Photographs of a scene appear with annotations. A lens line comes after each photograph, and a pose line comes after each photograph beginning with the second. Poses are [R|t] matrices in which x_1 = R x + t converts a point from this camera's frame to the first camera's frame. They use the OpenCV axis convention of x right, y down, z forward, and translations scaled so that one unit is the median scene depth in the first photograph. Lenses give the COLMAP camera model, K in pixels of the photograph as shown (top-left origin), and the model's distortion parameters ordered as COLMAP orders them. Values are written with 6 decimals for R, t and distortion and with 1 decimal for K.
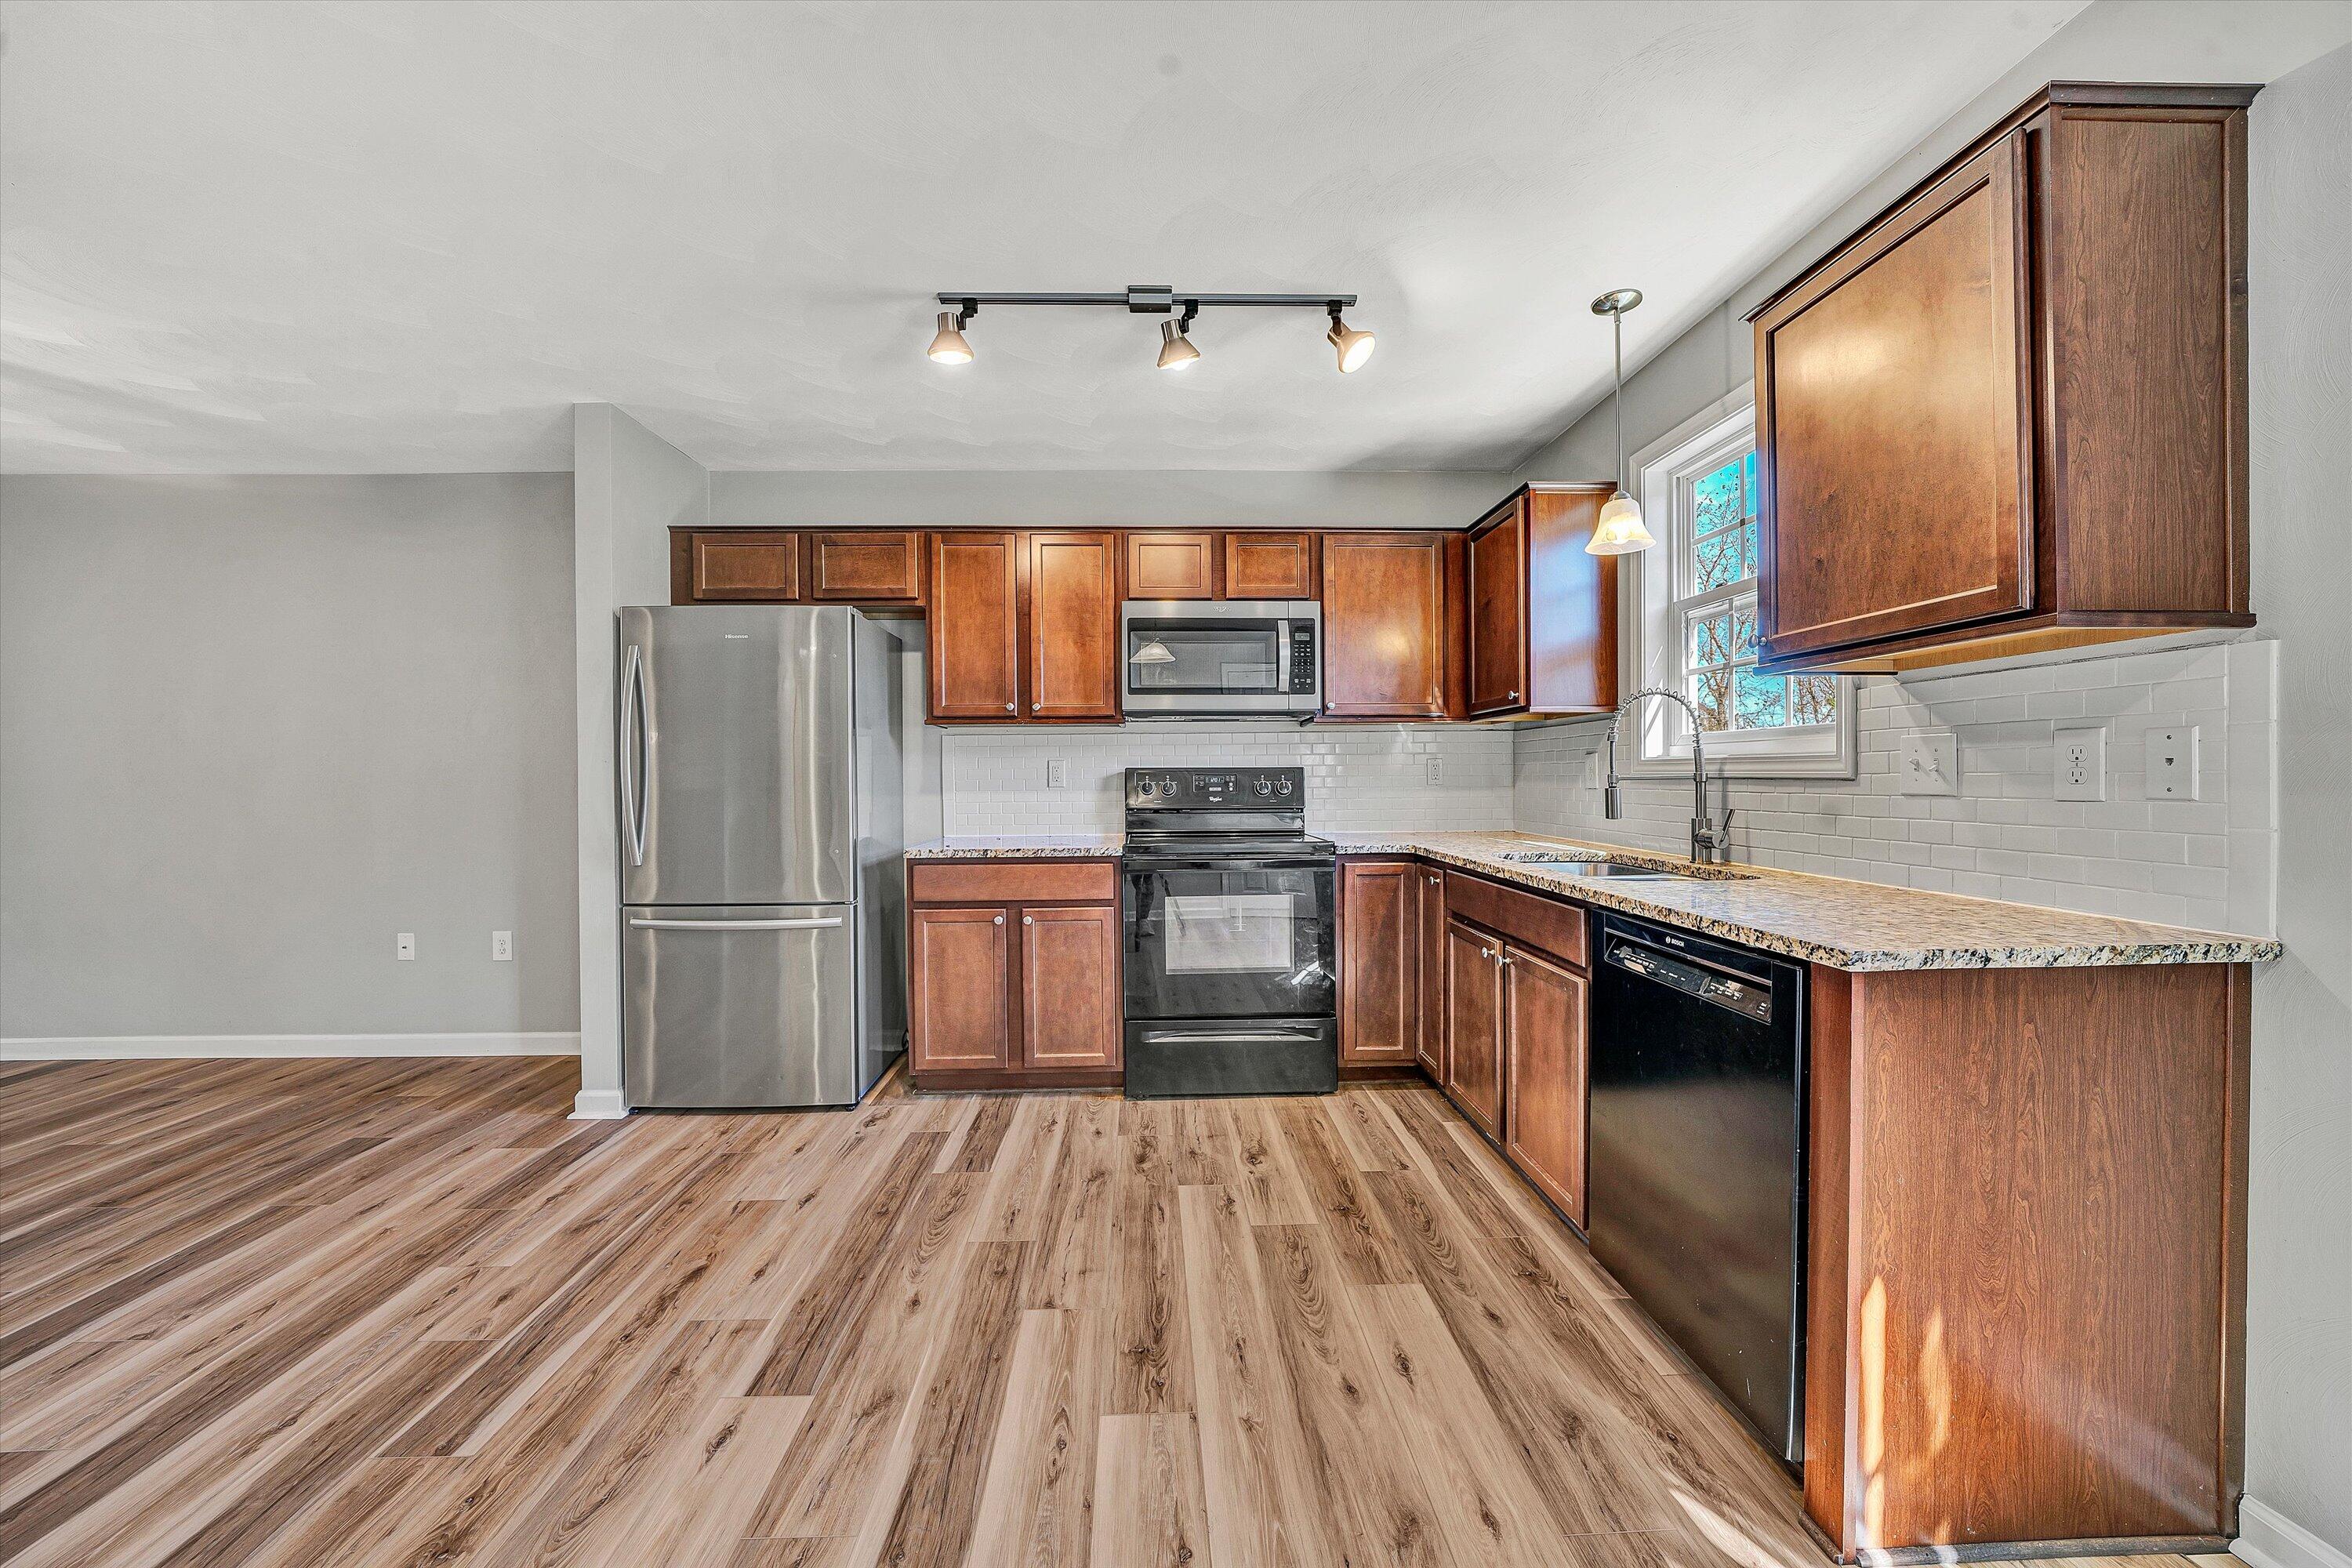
lens RADIAL K [[871.2, 0, 1175.0], [0, 871.2, 781.7], [0, 0, 1]] dist [-0.015767, 0.000574]
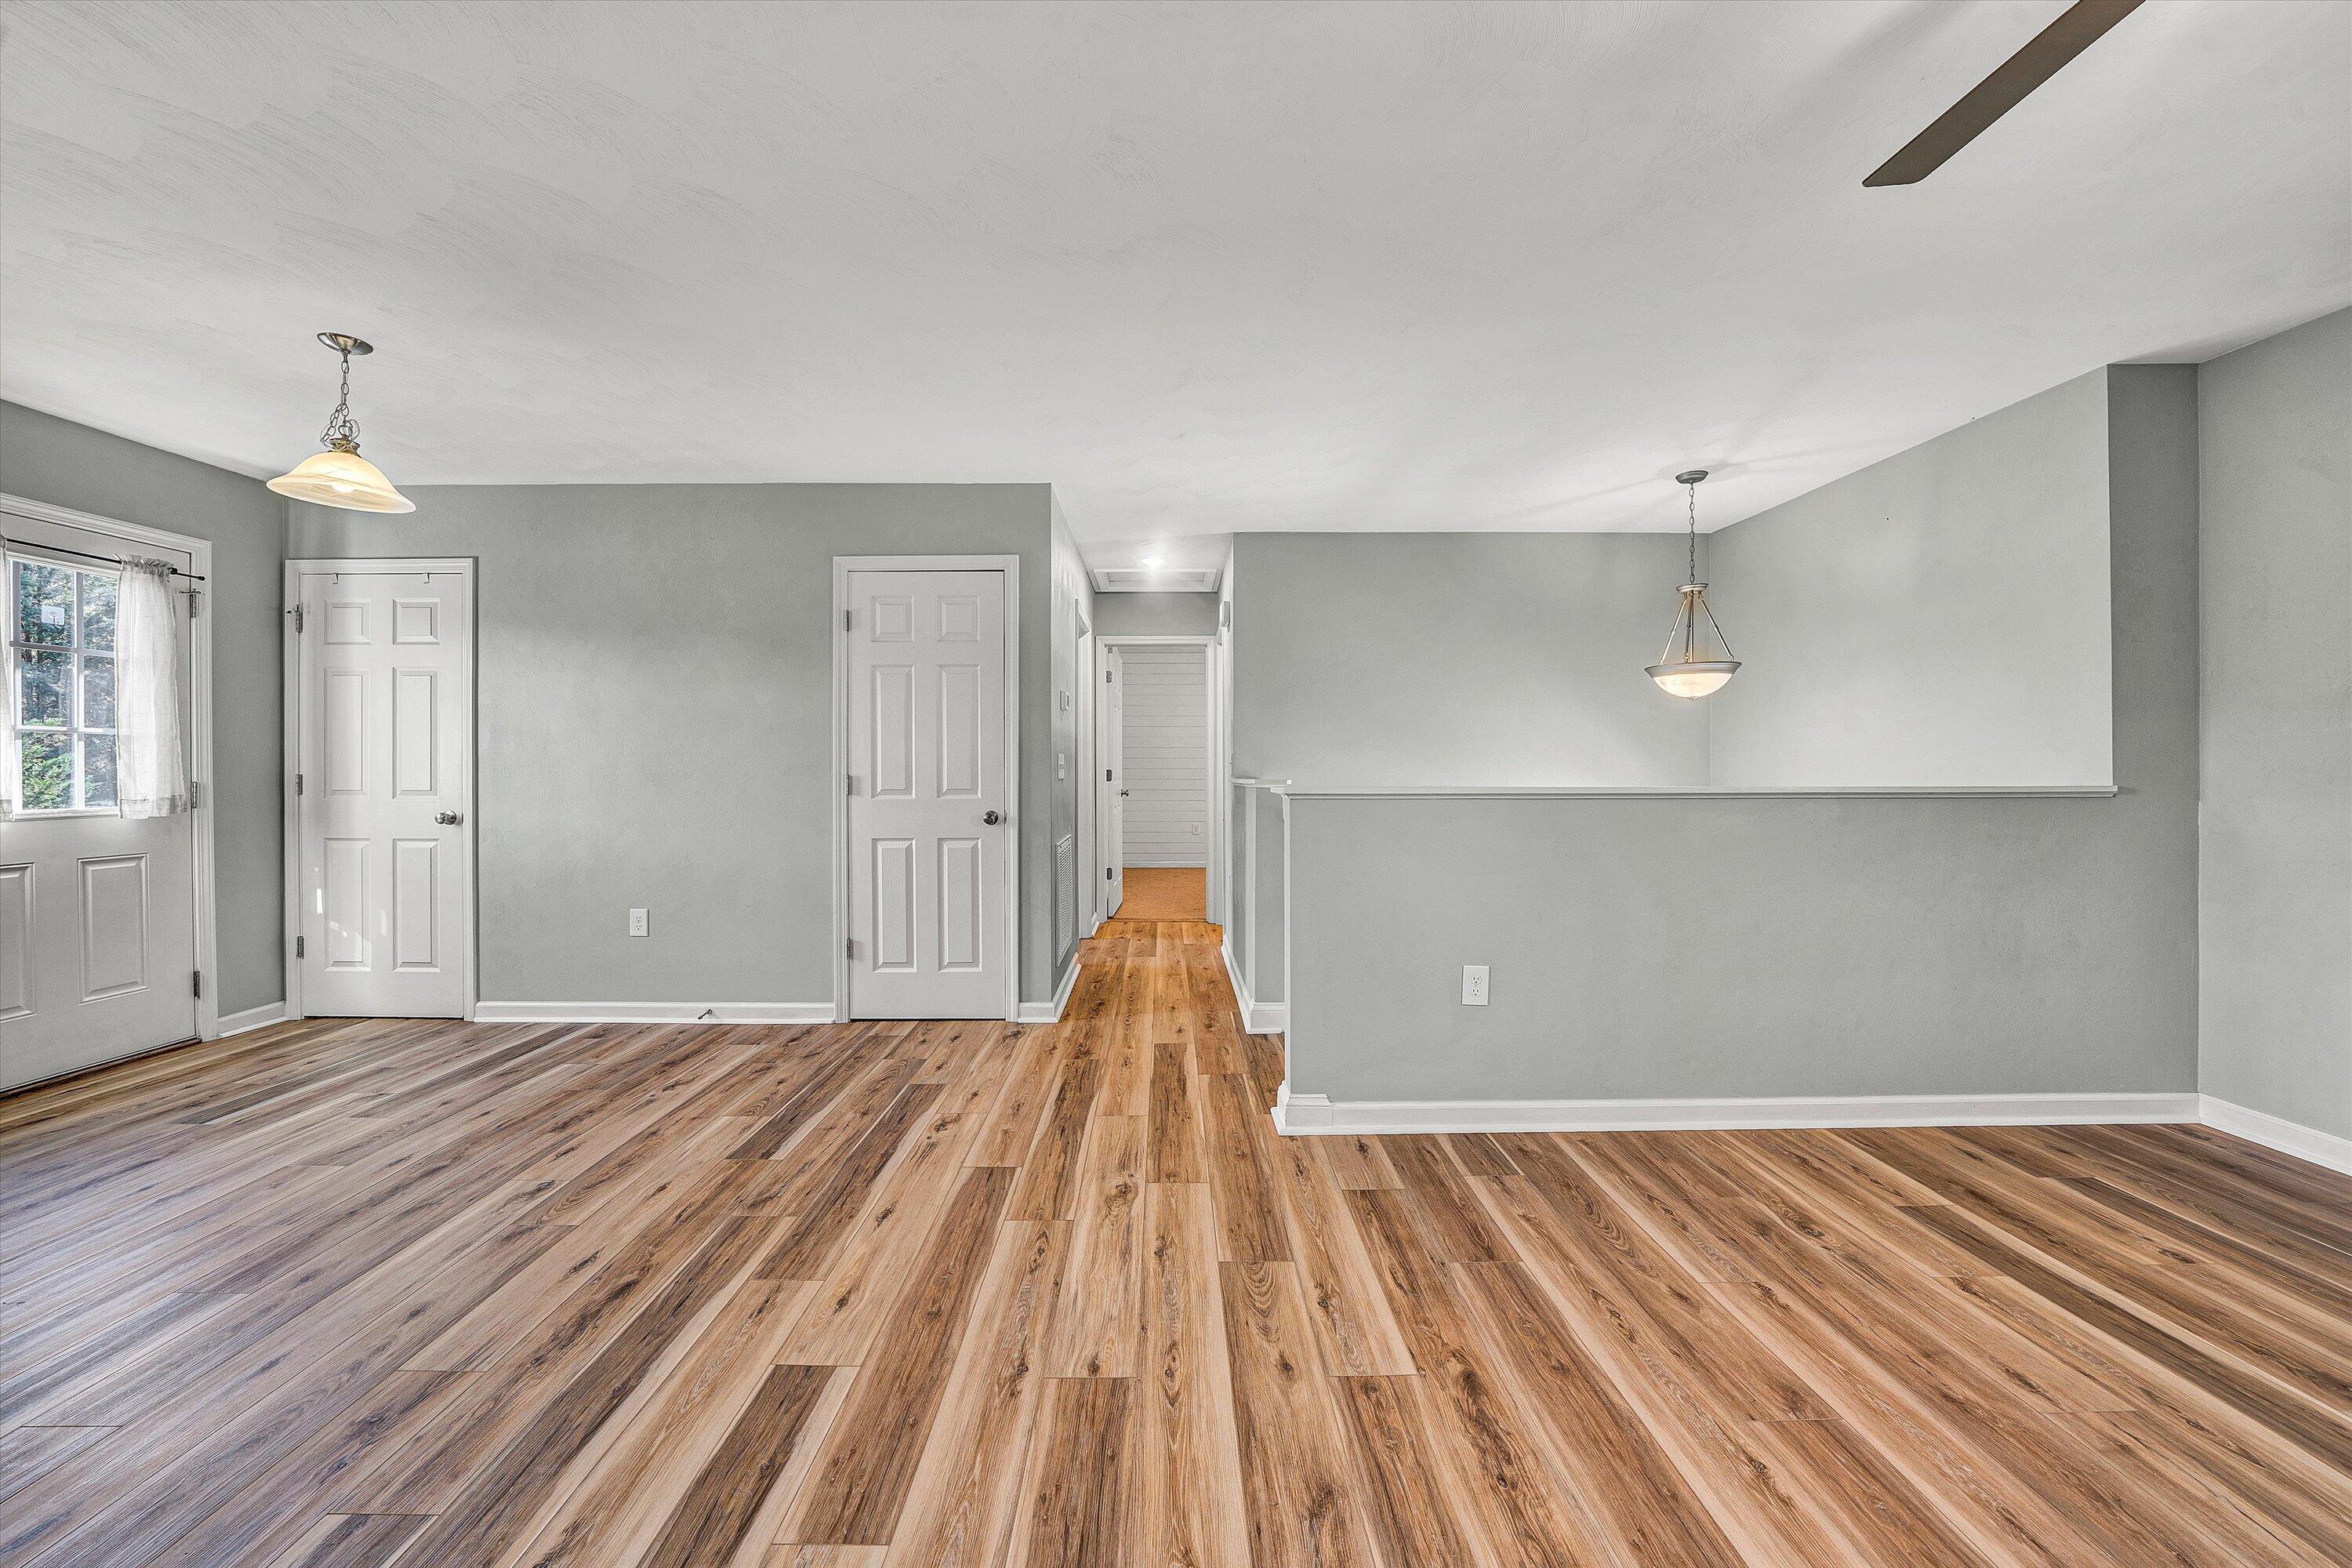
lens RADIAL K [[871.2, 0, 1166.5], [0, 871.2, 774.1], [0, 0, 1]] dist [-0.015767, 0.000574]
pose [[-0.999298, 0.008792, 0.036406, -1.089333], [0.009232, 0.999886, 0.011929, 0.003202], [-0.036297, 0.012256, -0.999266, 1.155593]]
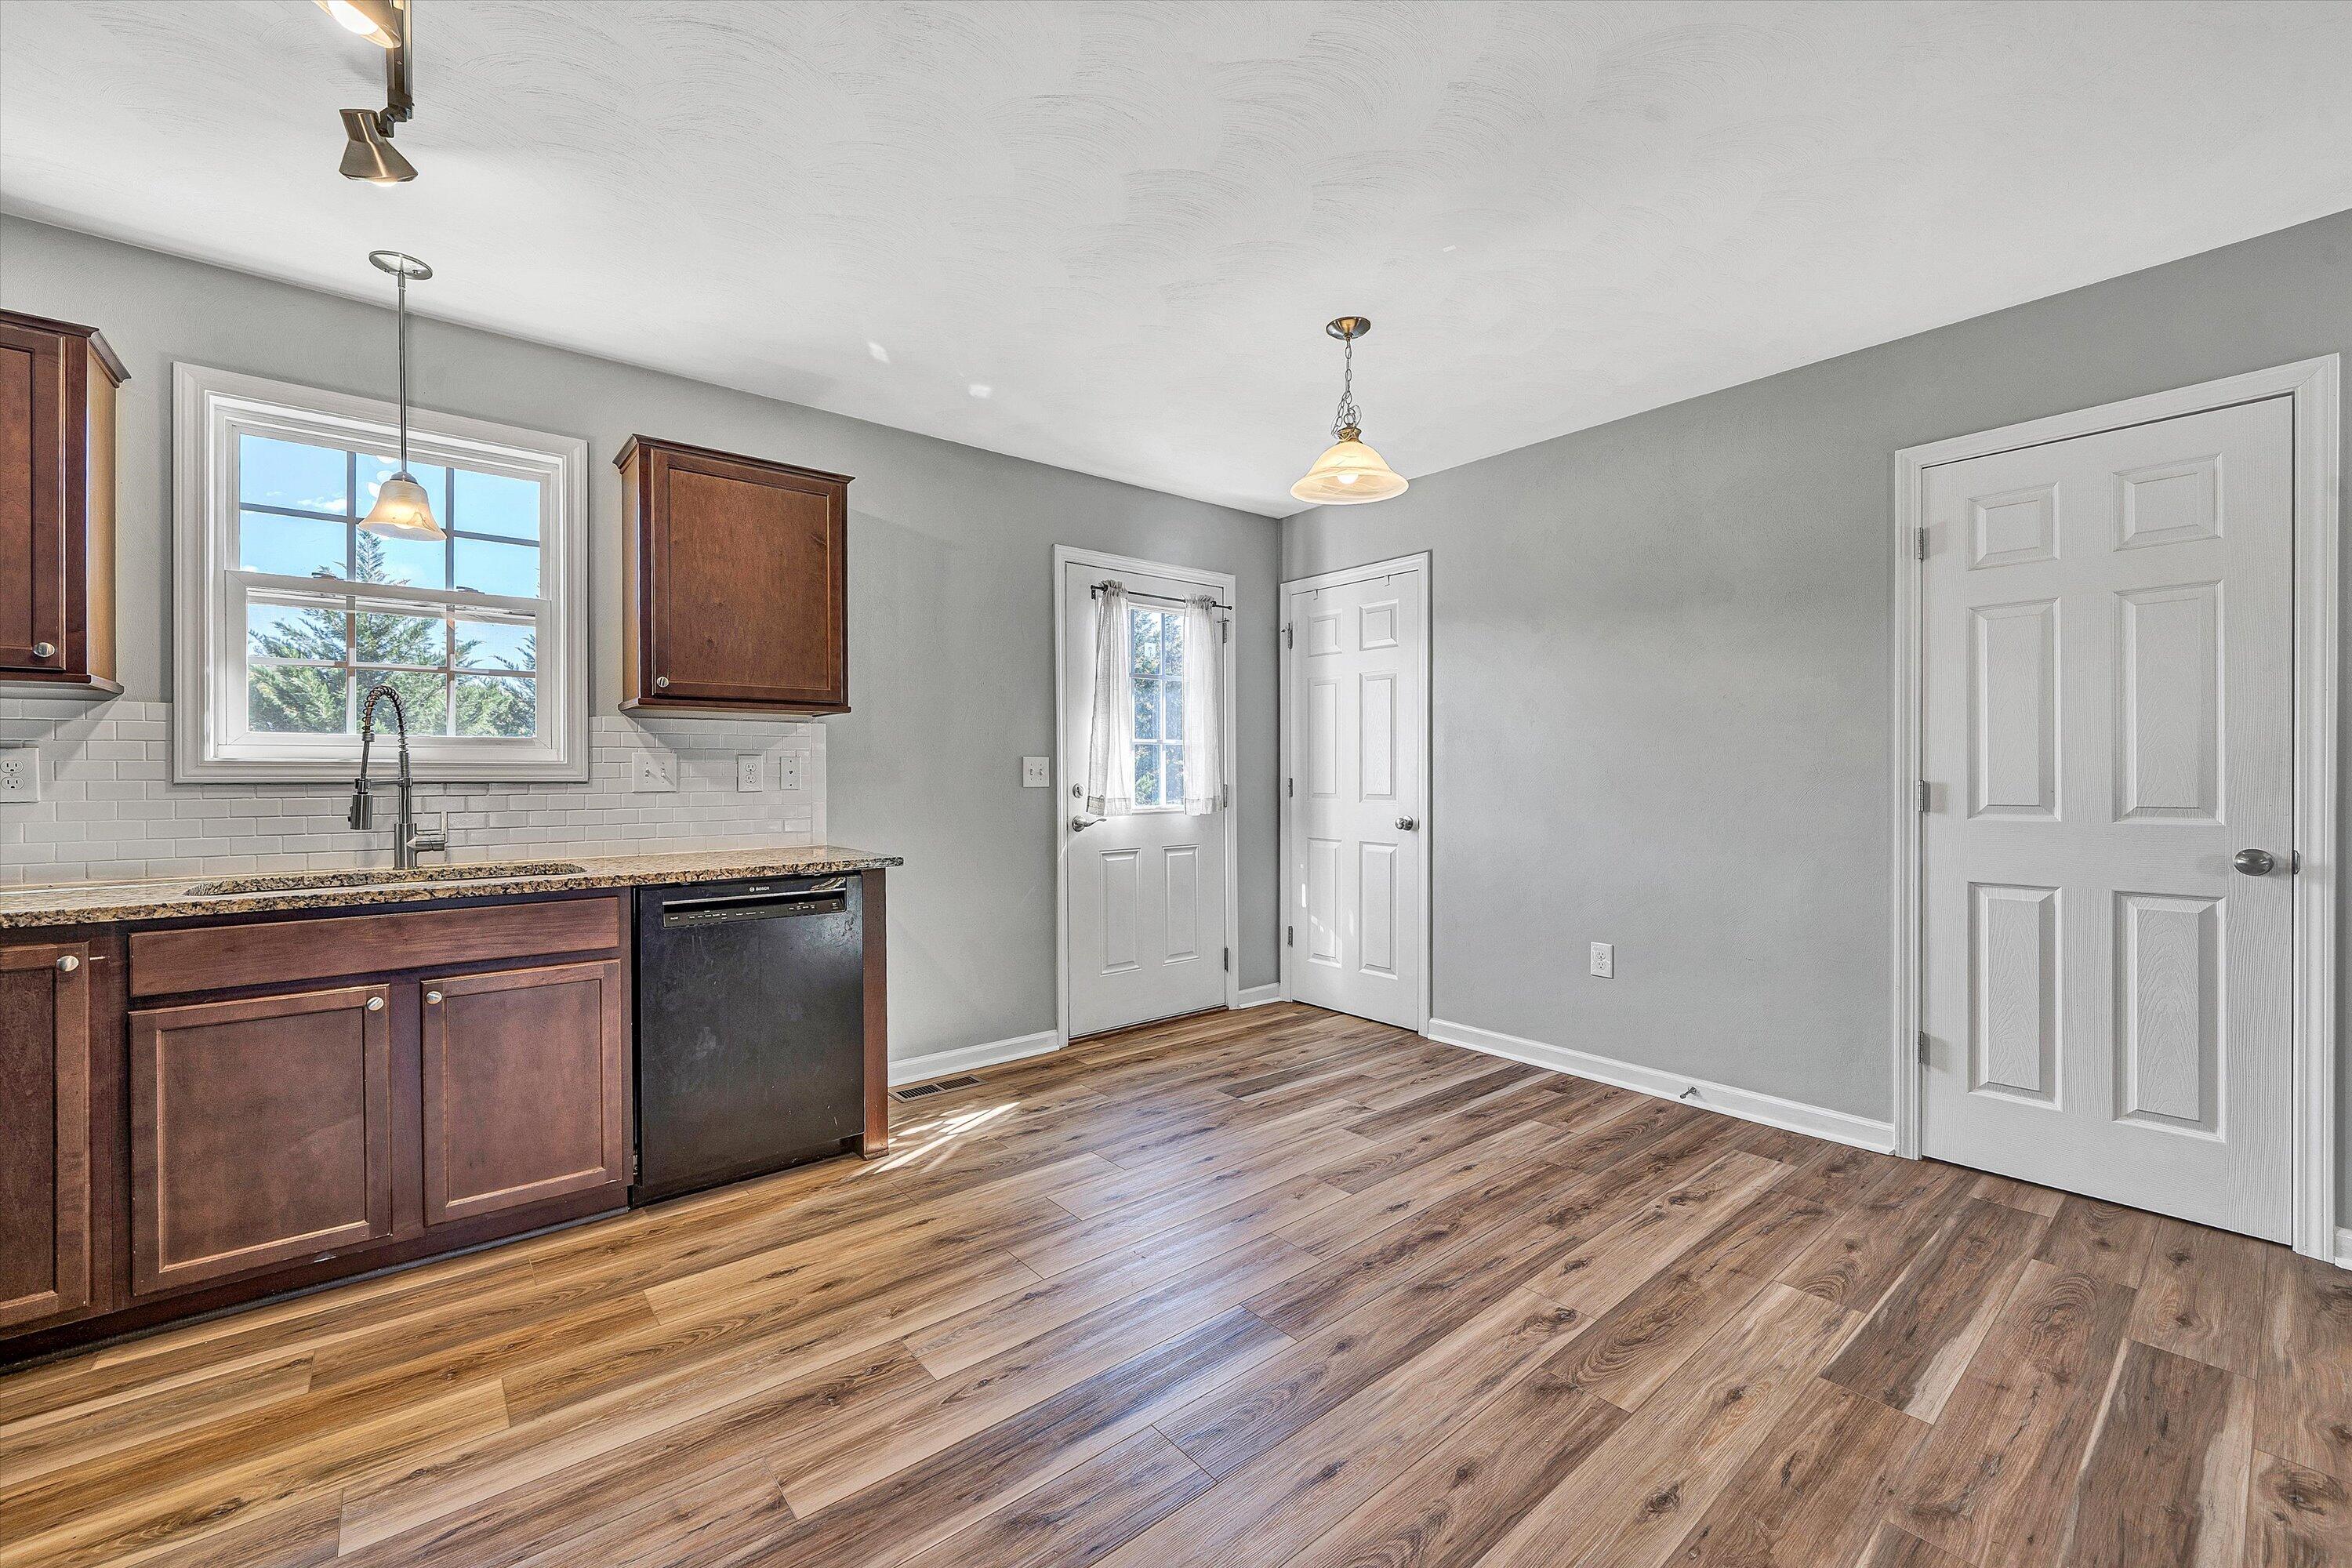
lens RADIAL K [[944.7, 0, 1163.5], [0, 944.7, 778.9], [0, 0, 1]] dist [-0.009186, 0.001223]
pose [[-0.601767, 0.005647, 0.798652, -0.782771], [0.013597, 0.999903, 0.003174, -0.000312], [-0.798556, 0.012769, -0.601785, 0.973411]]
